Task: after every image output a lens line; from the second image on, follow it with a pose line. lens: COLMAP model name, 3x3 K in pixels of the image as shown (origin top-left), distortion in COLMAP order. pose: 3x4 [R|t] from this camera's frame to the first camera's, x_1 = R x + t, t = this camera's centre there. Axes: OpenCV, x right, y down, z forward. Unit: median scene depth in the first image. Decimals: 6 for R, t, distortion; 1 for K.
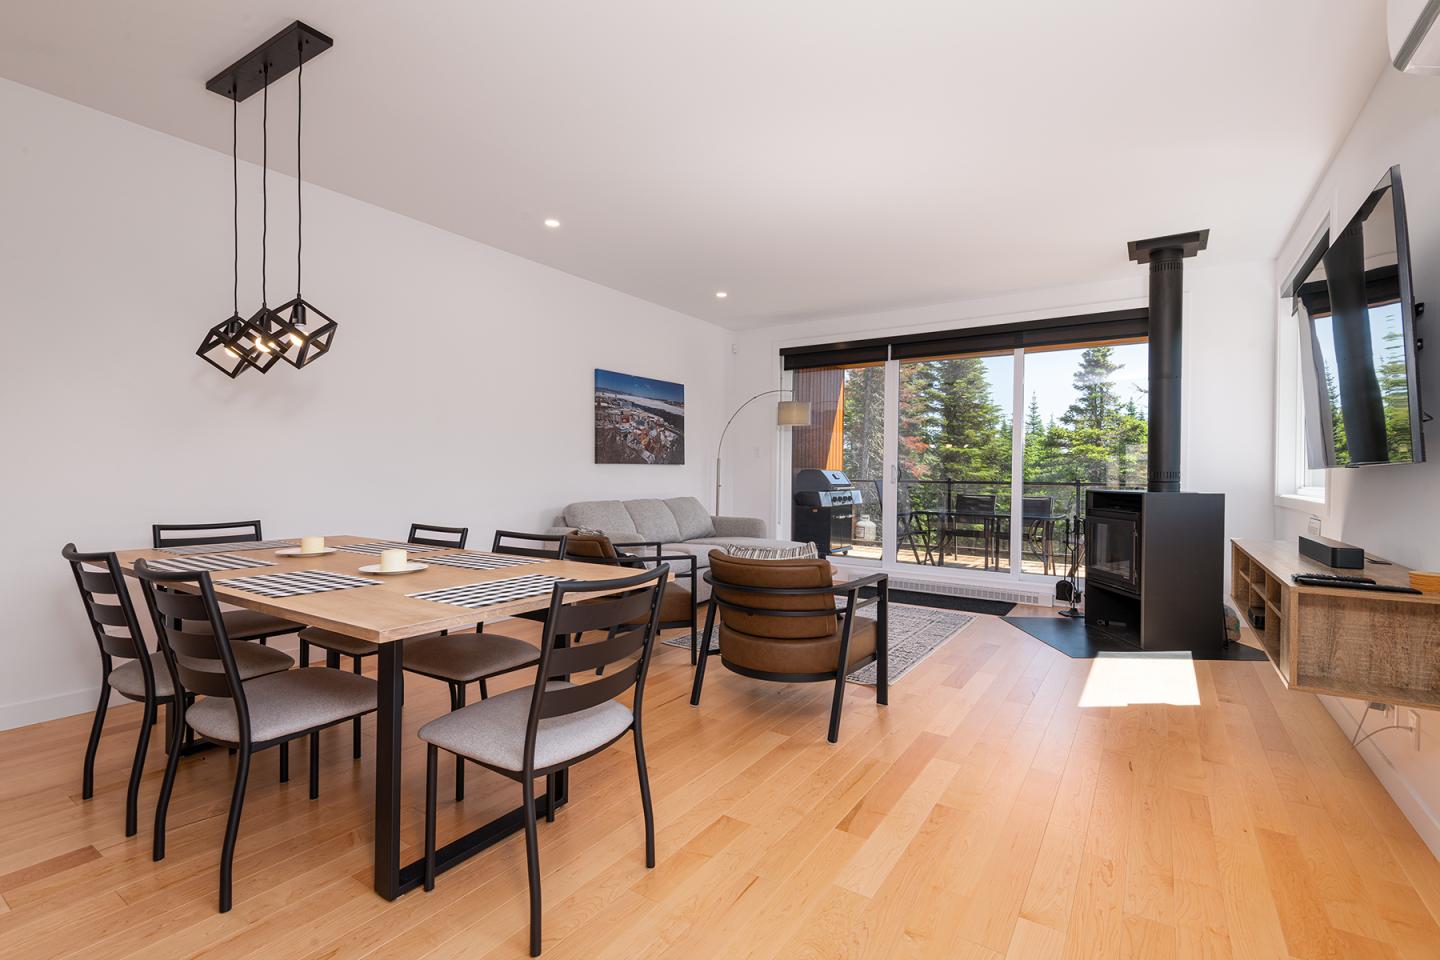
lens RADIAL K [[662.4, 0, 724.7], [0, 662.4, 475.2], [0, 0, 1]] dist [0.022408, -0.009360]
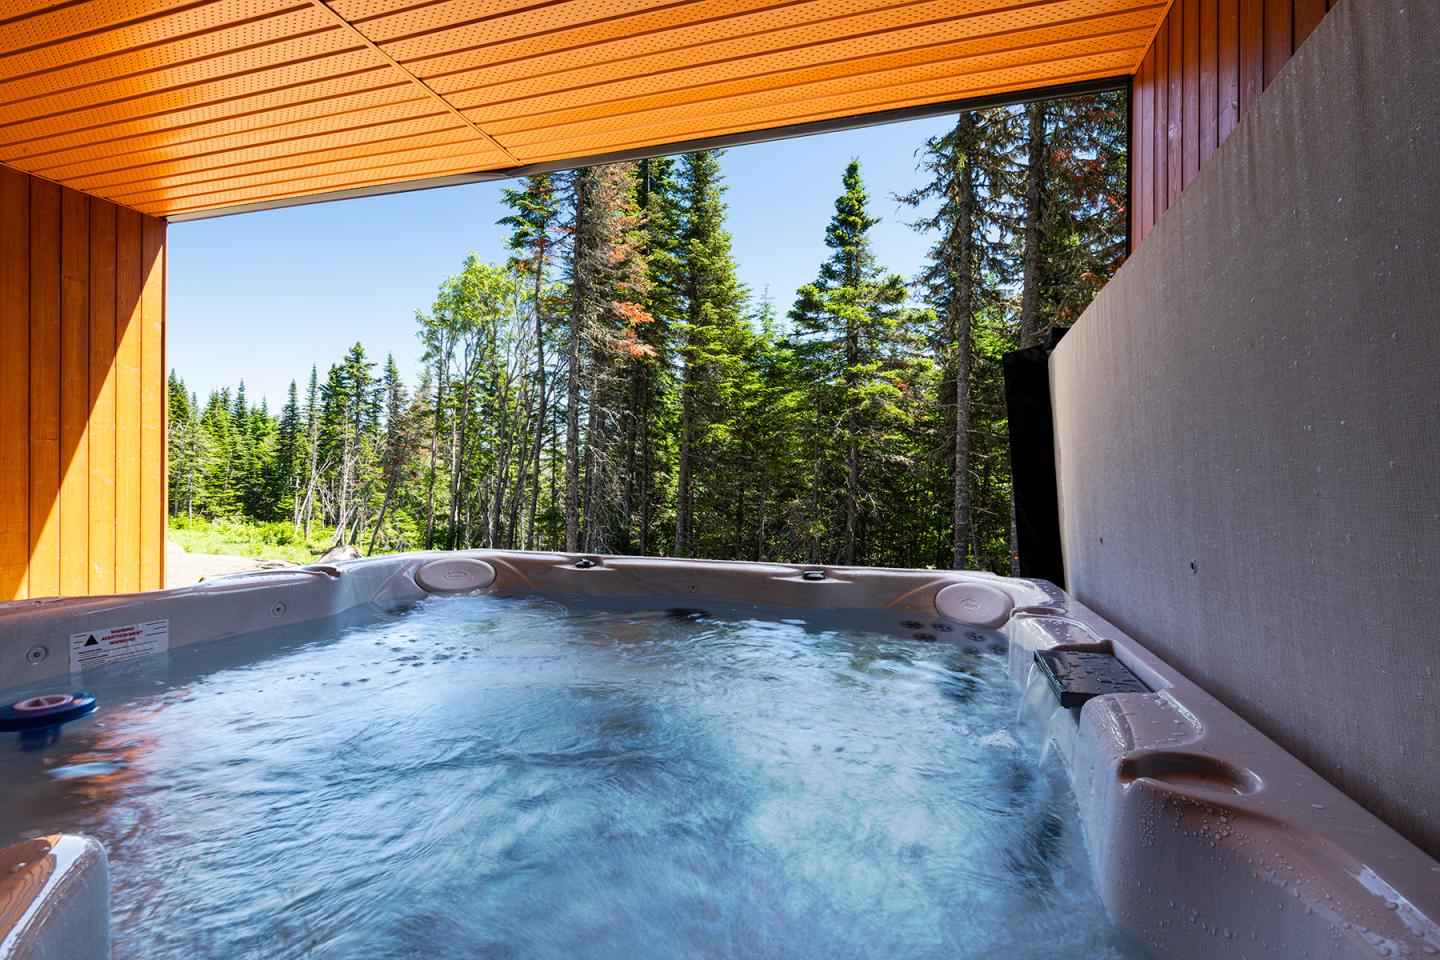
lens RADIAL K [[662.4, 0, 734.0], [0, 662.4, 500.1], [0, 0, 1]] dist [0.022408, -0.009360]
pose [[0.955892, -0.013110, 0.293425, 0.183757], [0.013040, 0.999913, 0.002194, 0.172225], [-0.293428, 0.001729, 0.955980, 0.277195]]
